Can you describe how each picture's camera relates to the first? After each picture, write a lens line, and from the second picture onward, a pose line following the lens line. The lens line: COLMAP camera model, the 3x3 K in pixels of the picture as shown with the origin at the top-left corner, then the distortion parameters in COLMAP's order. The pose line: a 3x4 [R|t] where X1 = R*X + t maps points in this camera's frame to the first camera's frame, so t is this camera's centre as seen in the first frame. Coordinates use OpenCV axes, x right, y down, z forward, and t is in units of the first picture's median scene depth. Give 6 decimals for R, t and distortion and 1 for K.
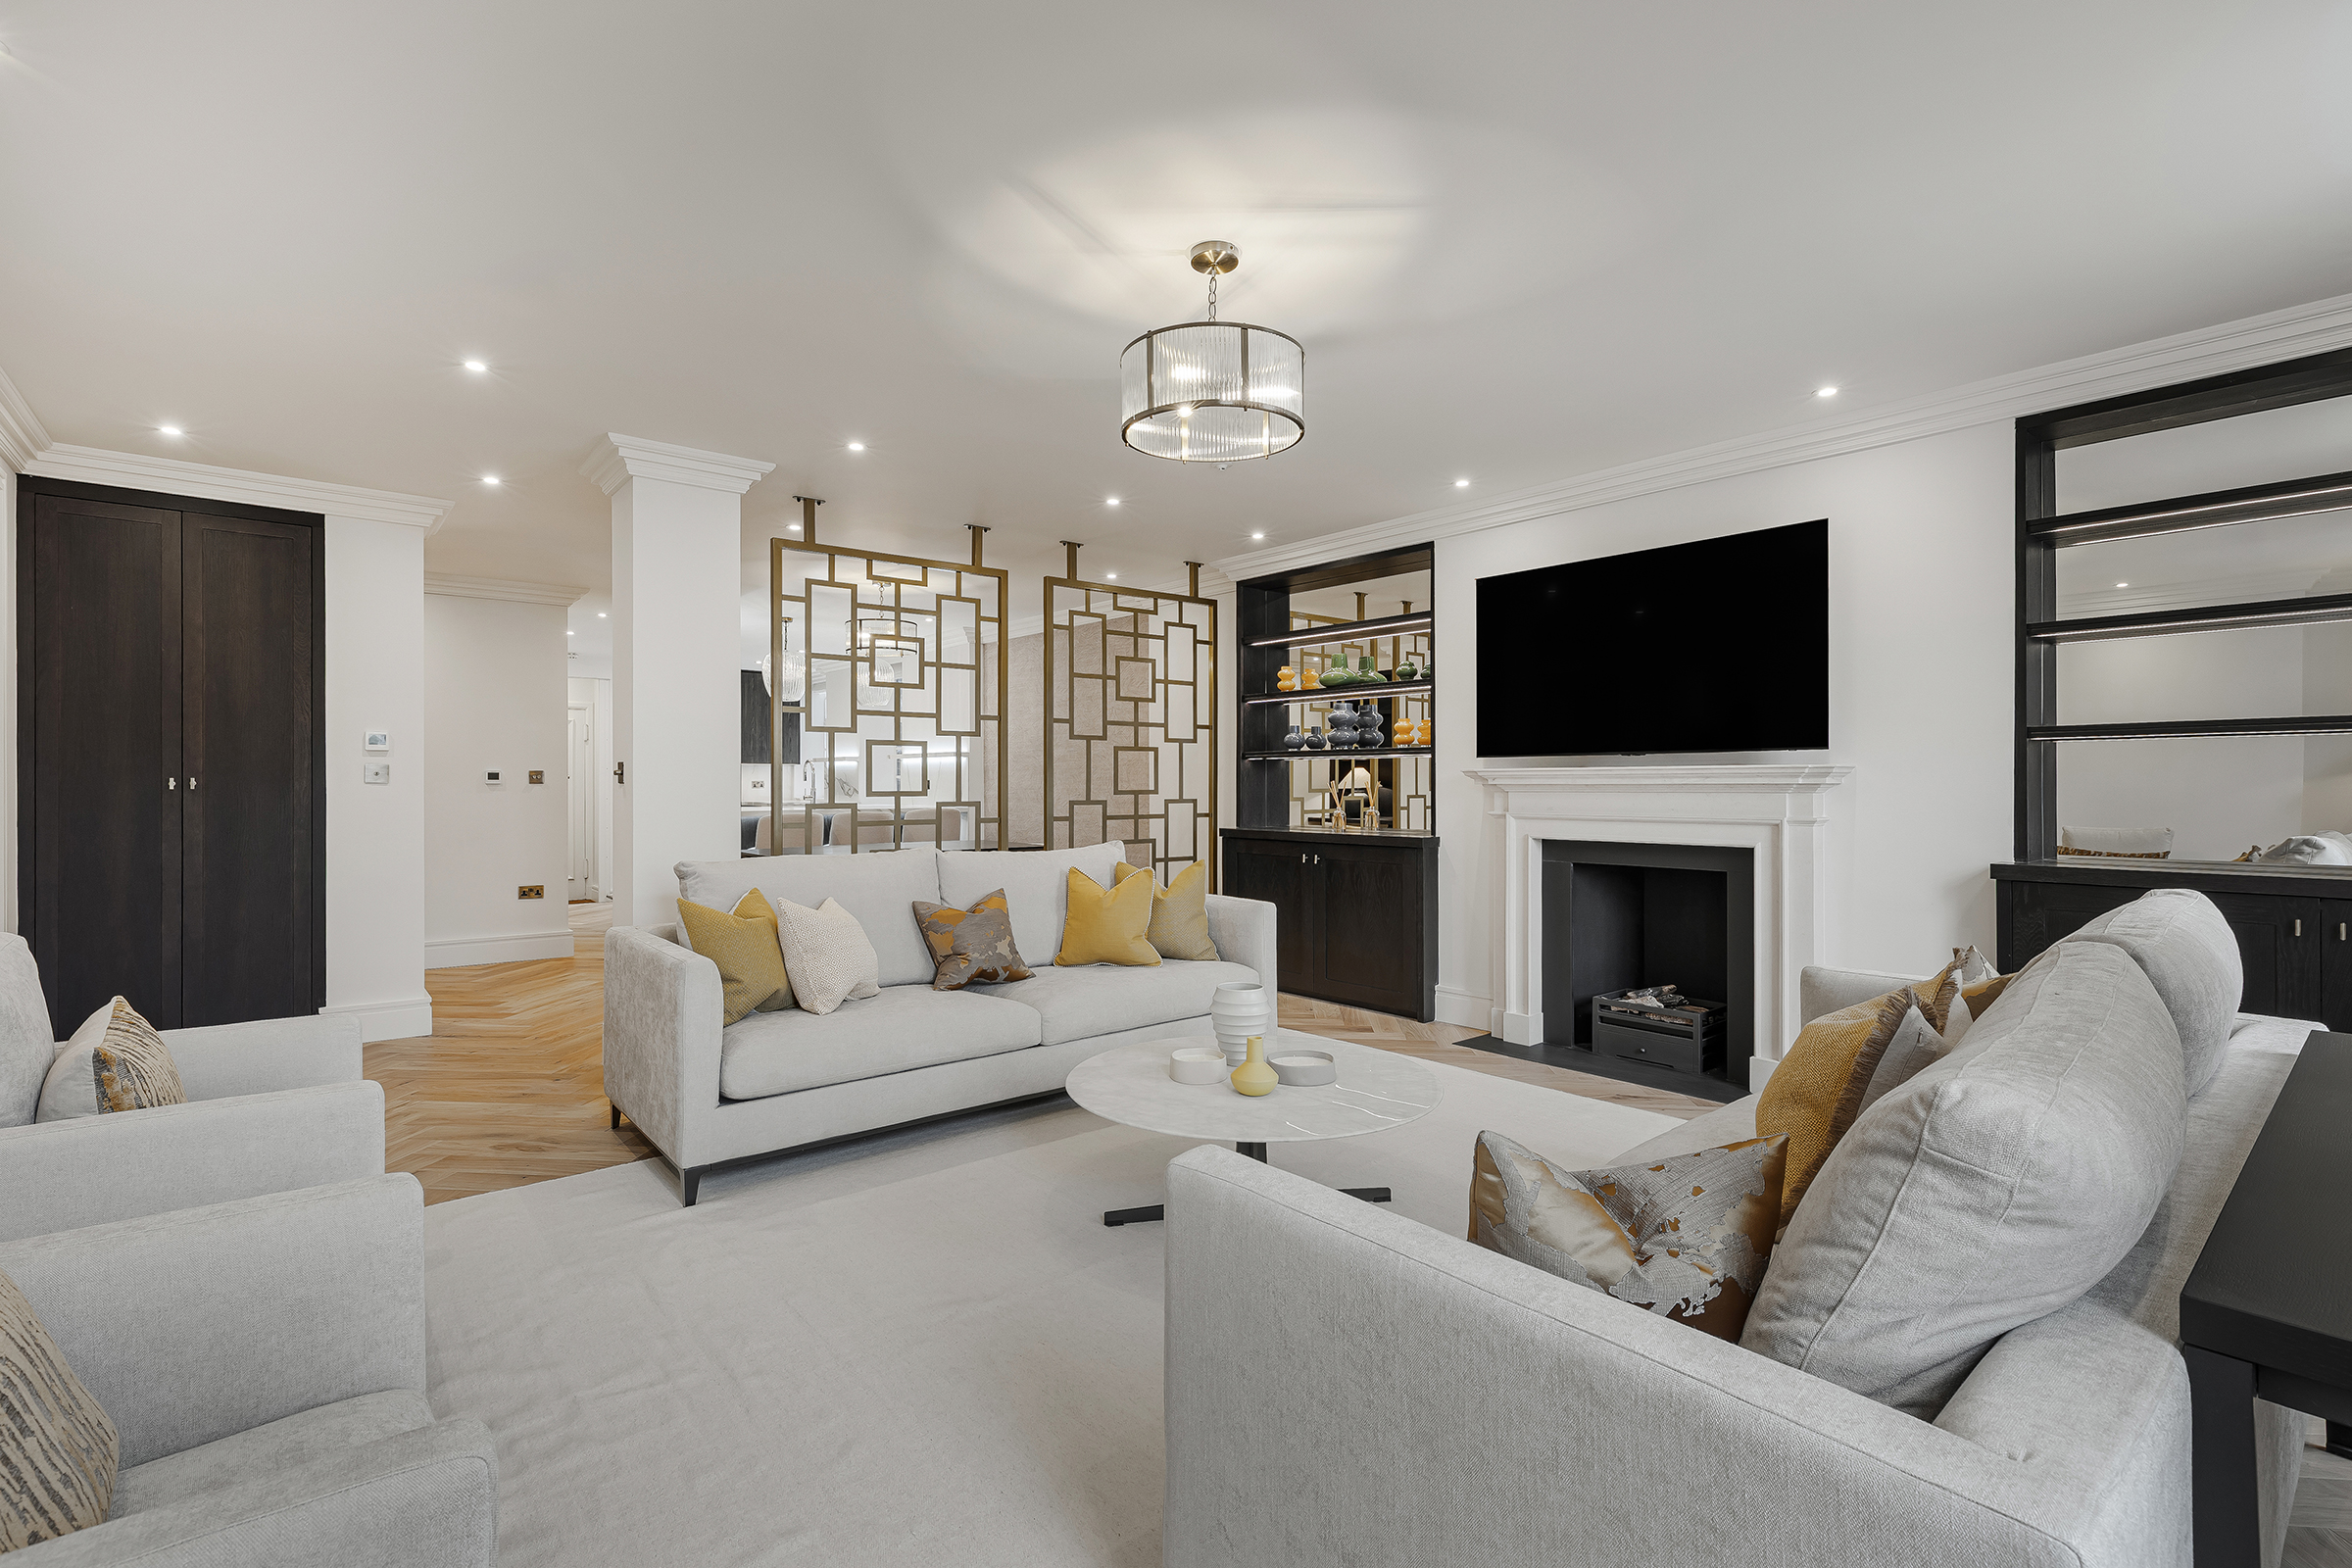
lens RADIAL K [[1055.7, 0, 1176.0], [0, 1055.7, 784.0], [0, 0, 1]] dist [0.000601, 0.000128]
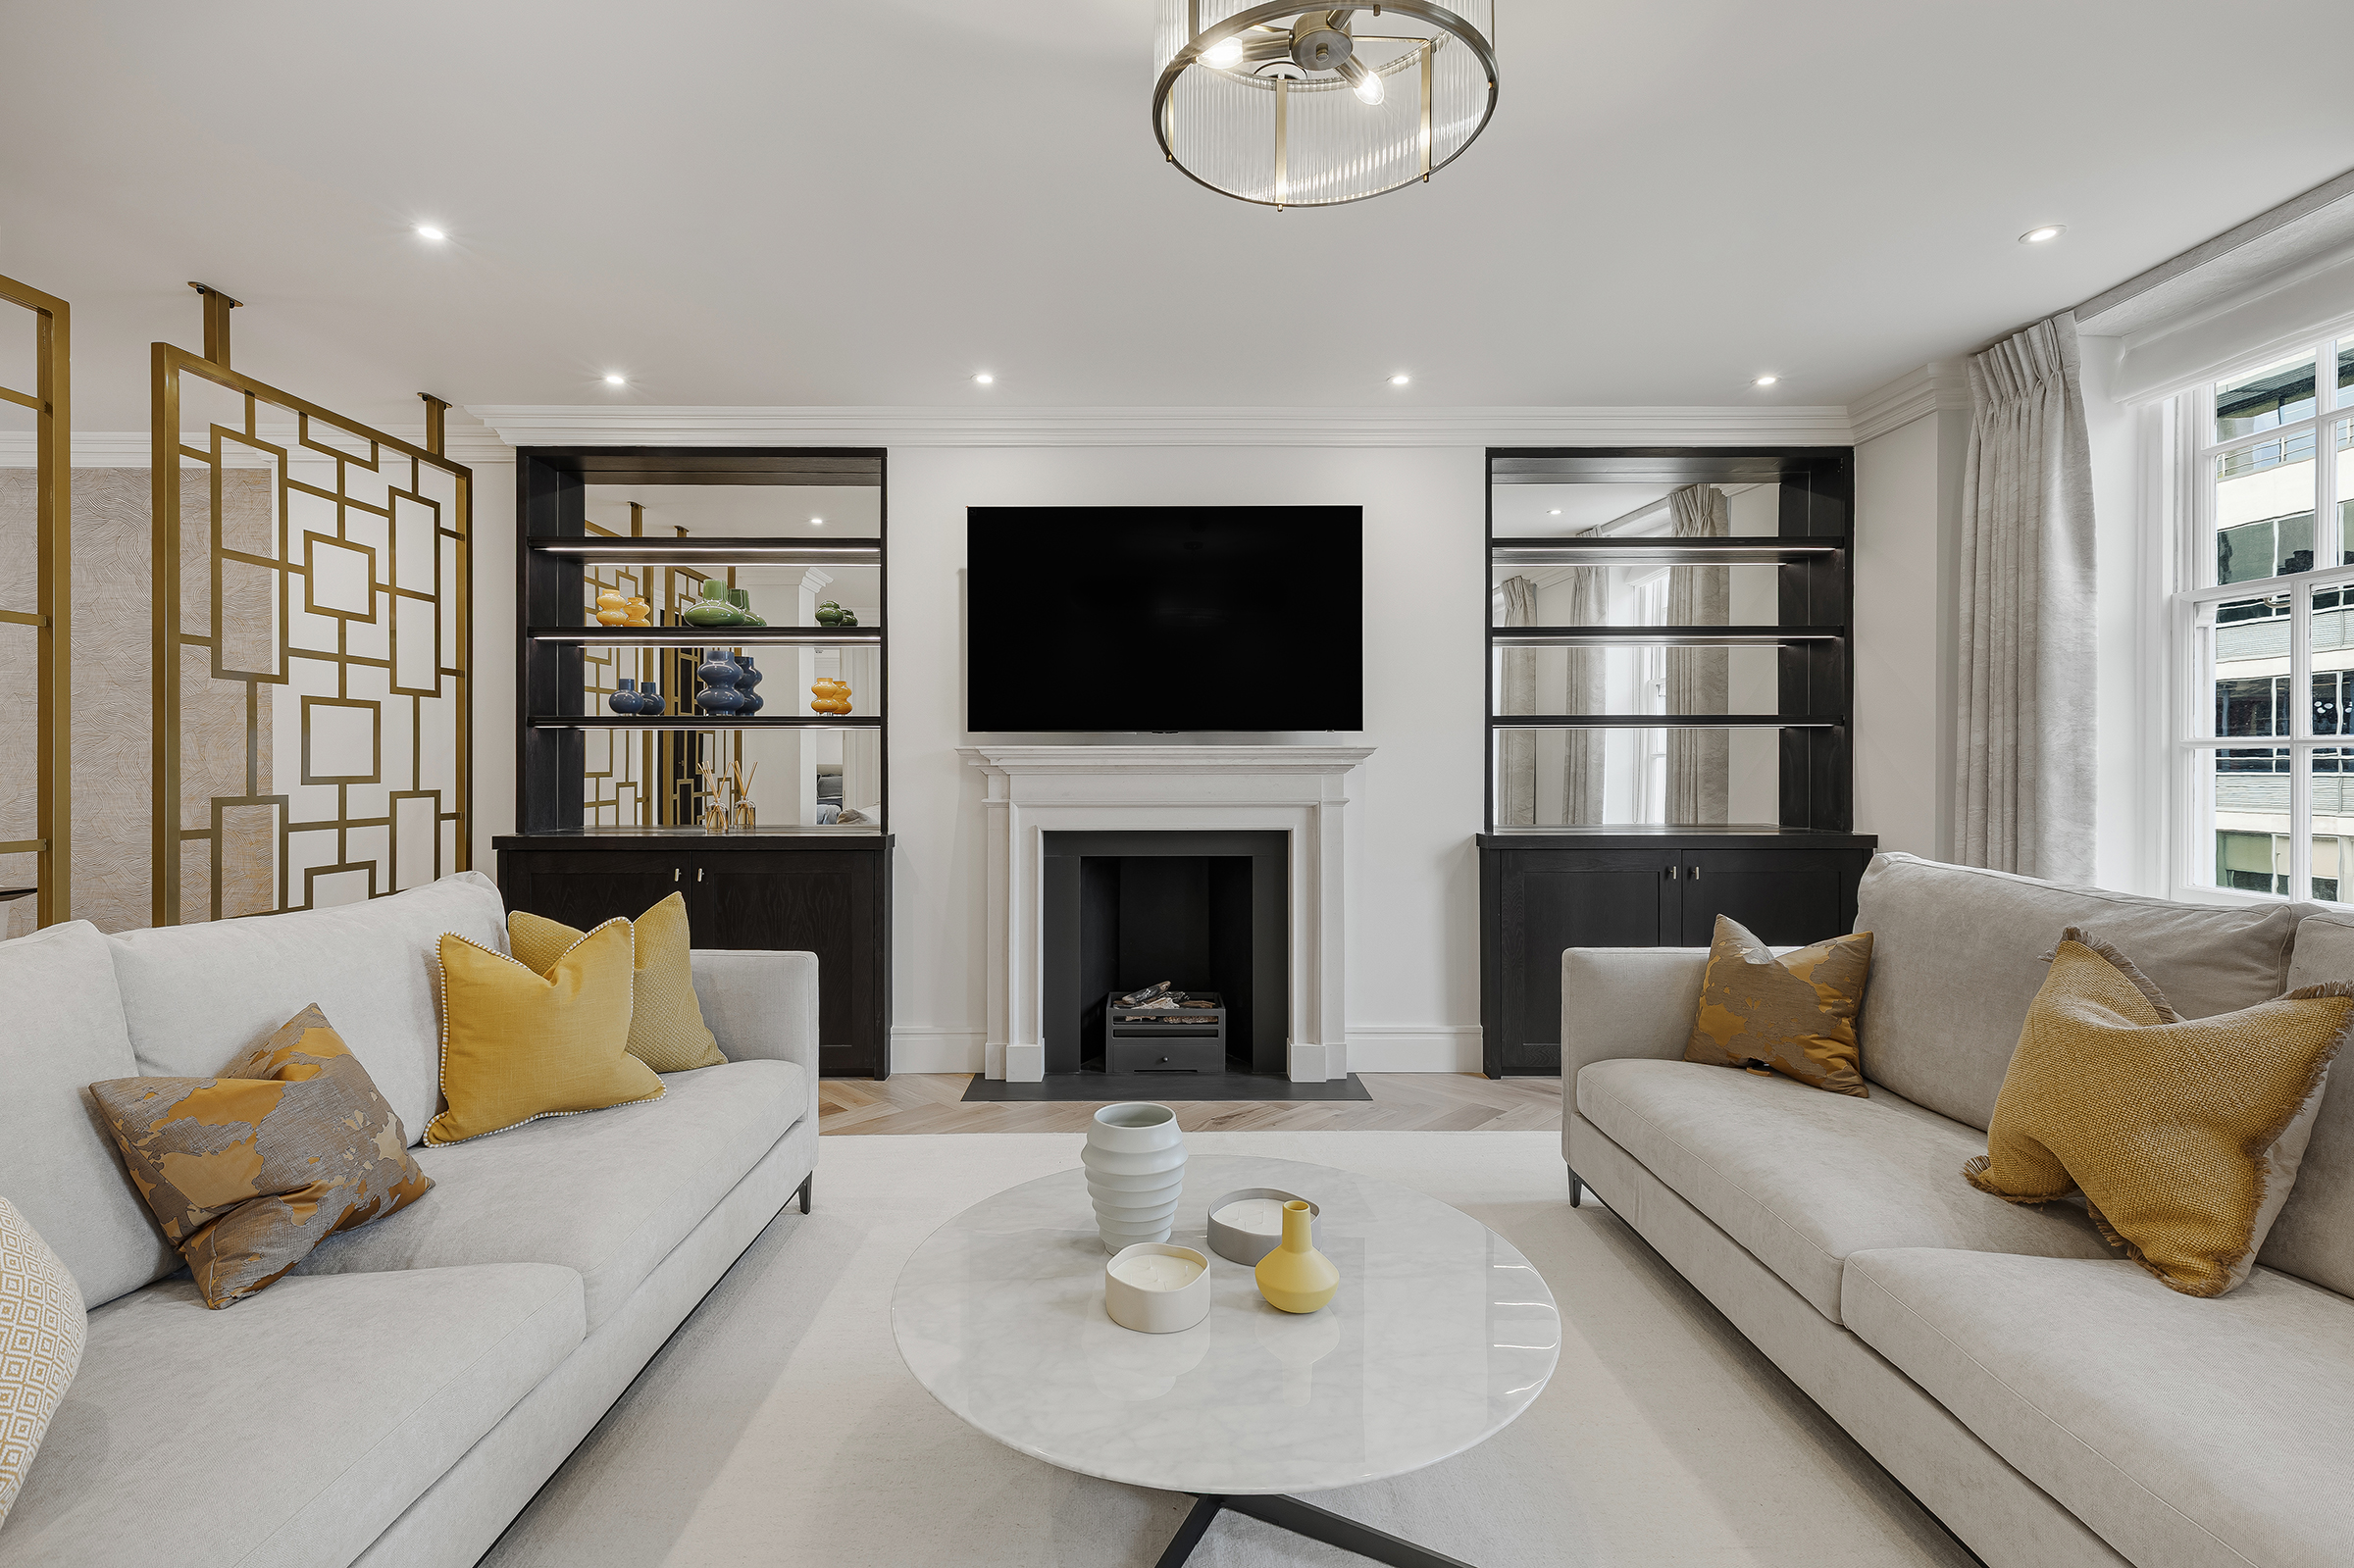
lens RADIAL K [[1060.8, 0, 1158.3], [0, 1060.8, 764.4], [0, 0, 1]] dist [0.001690, 0.000044]
pose [[0.647615, 0.000234, 0.761968, -0.196064], [0.000267, 1.000000, -0.000535, -0.000055], [-0.761968, 0.000550, 0.647615, 0.321084]]
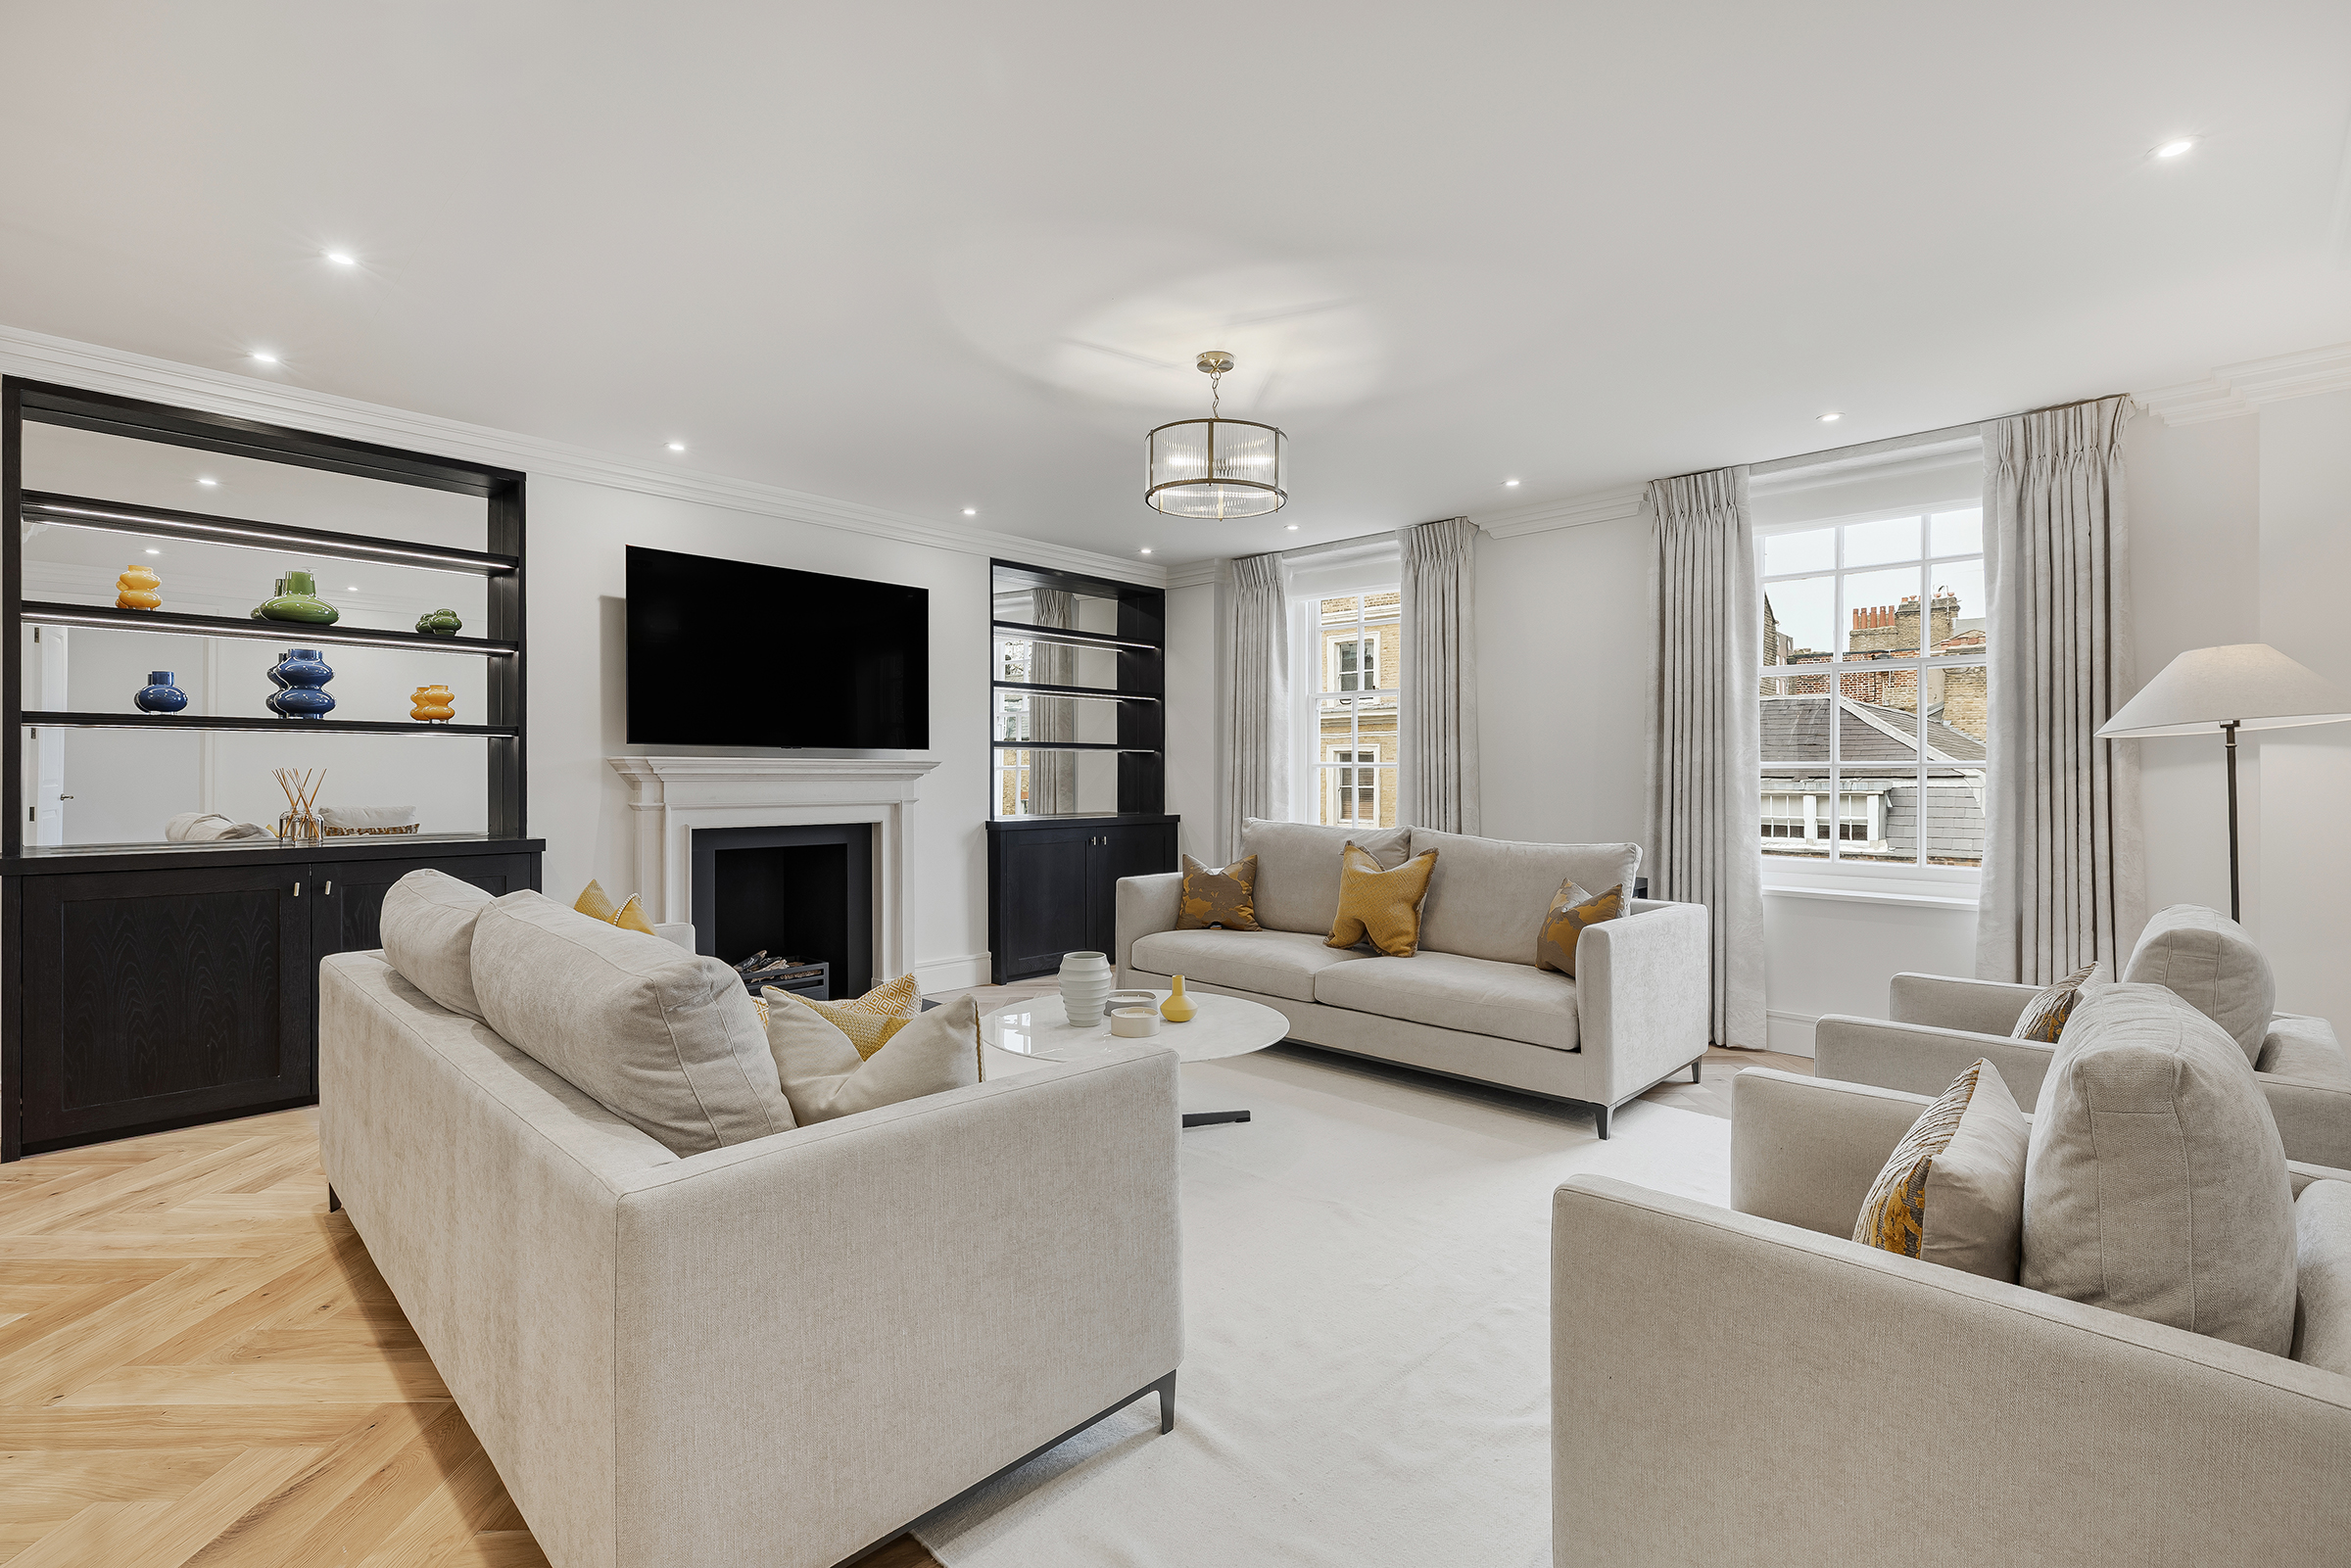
lens RADIAL K [[1055.2, 0, 1175.5], [0, 1055.2, 784.0], [0, 0, 1]] dist [0.000601, 0.000128]
pose [[-0.107574, -0.009709, 0.994150, -0.564566], [-0.002935, 0.999951, 0.009448, -0.000607], [-0.994193, -0.001902, -0.107597, 0.543682]]
